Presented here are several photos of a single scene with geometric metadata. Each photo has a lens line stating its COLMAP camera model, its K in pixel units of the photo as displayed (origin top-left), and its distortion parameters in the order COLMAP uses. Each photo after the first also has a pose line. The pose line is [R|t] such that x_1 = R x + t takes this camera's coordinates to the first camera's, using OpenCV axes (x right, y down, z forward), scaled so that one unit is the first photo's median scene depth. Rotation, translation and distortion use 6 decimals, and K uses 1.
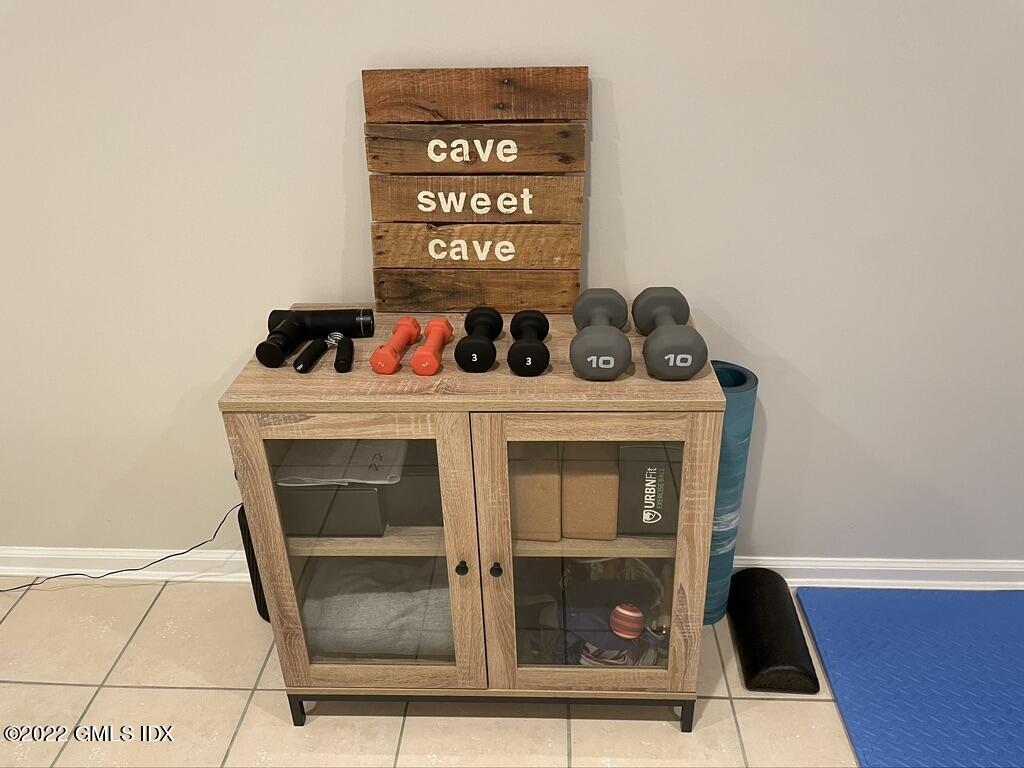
lens RADIAL K [[776.8, 0, 513.9], [0, 776.8, 384.8], [0, 0, 1]] dist [0.051936, -0.057909]
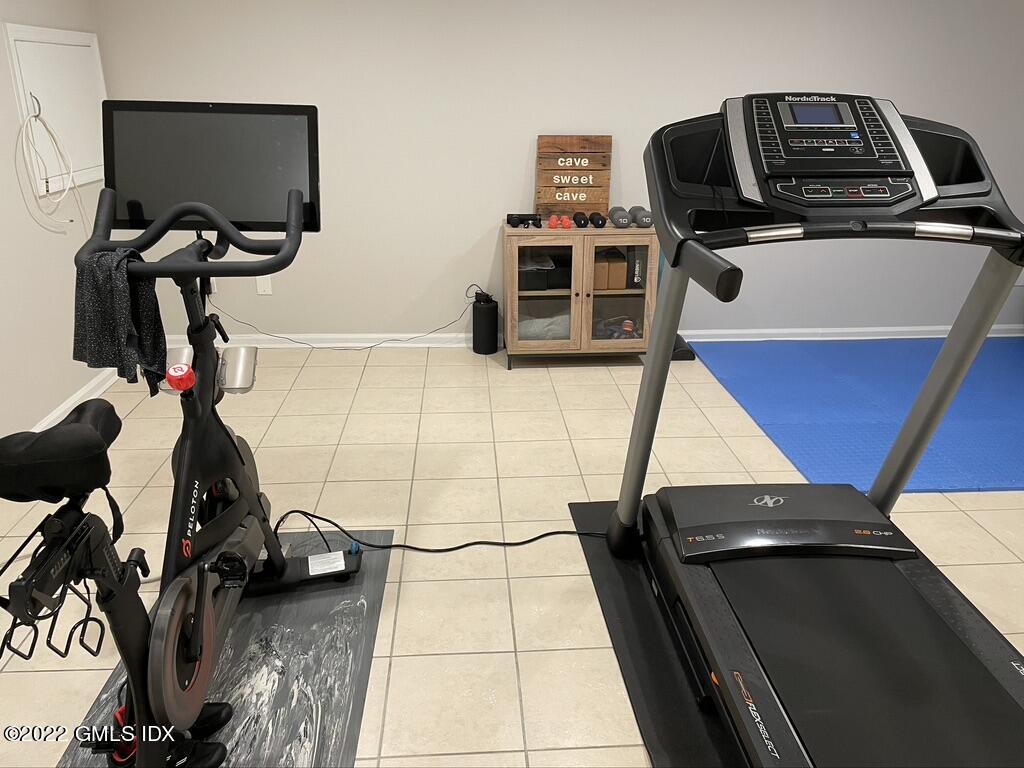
lens RADIAL K [[776.8, 0, 509.7], [0, 776.8, 389.1], [0, 0, 1]] dist [0.051936, -0.057909]
pose [[0.992586, -0.010724, 0.121068, -0.664123], [0.024604, 0.993206, -0.113742, 0.894823], [-0.119026, 0.115878, 0.986106, -1.811313]]
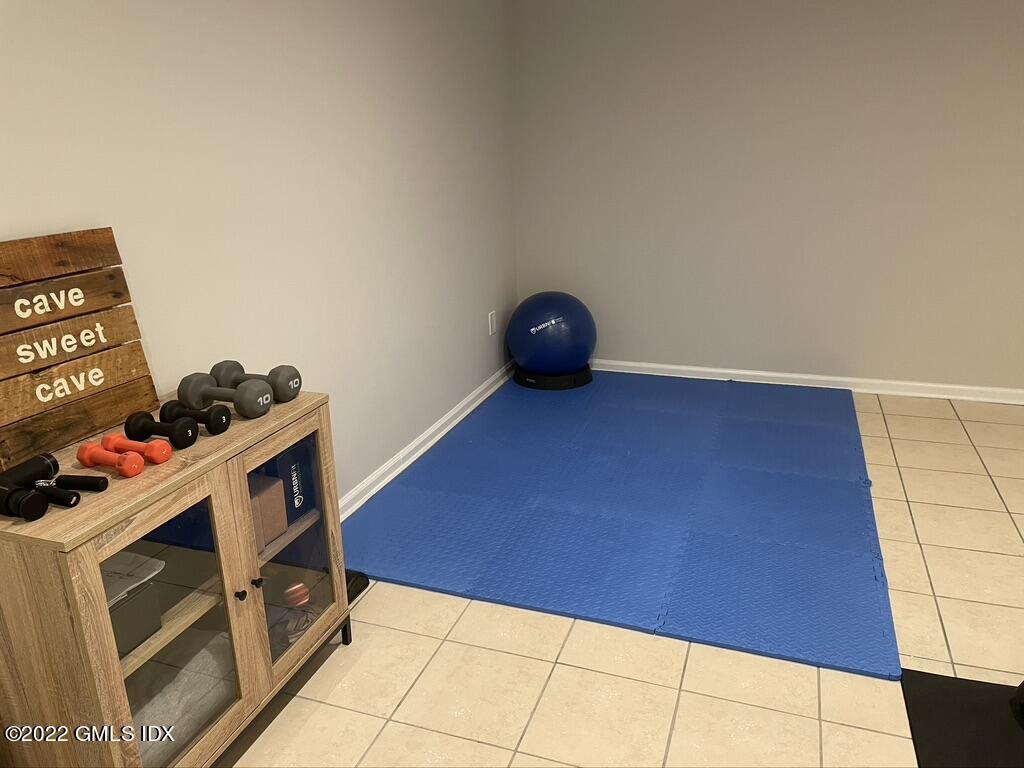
lens RADIAL K [[776.8, 0, 511.8], [0, 776.8, 385.5], [0, 0, 1]] dist [0.051936, -0.057909]
pose [[0.287861, -0.274911, 0.917366, -0.967584], [0.461732, 0.879062, 0.118545, -0.010321], [-0.839011, 0.389453, 0.379983, 0.019356]]
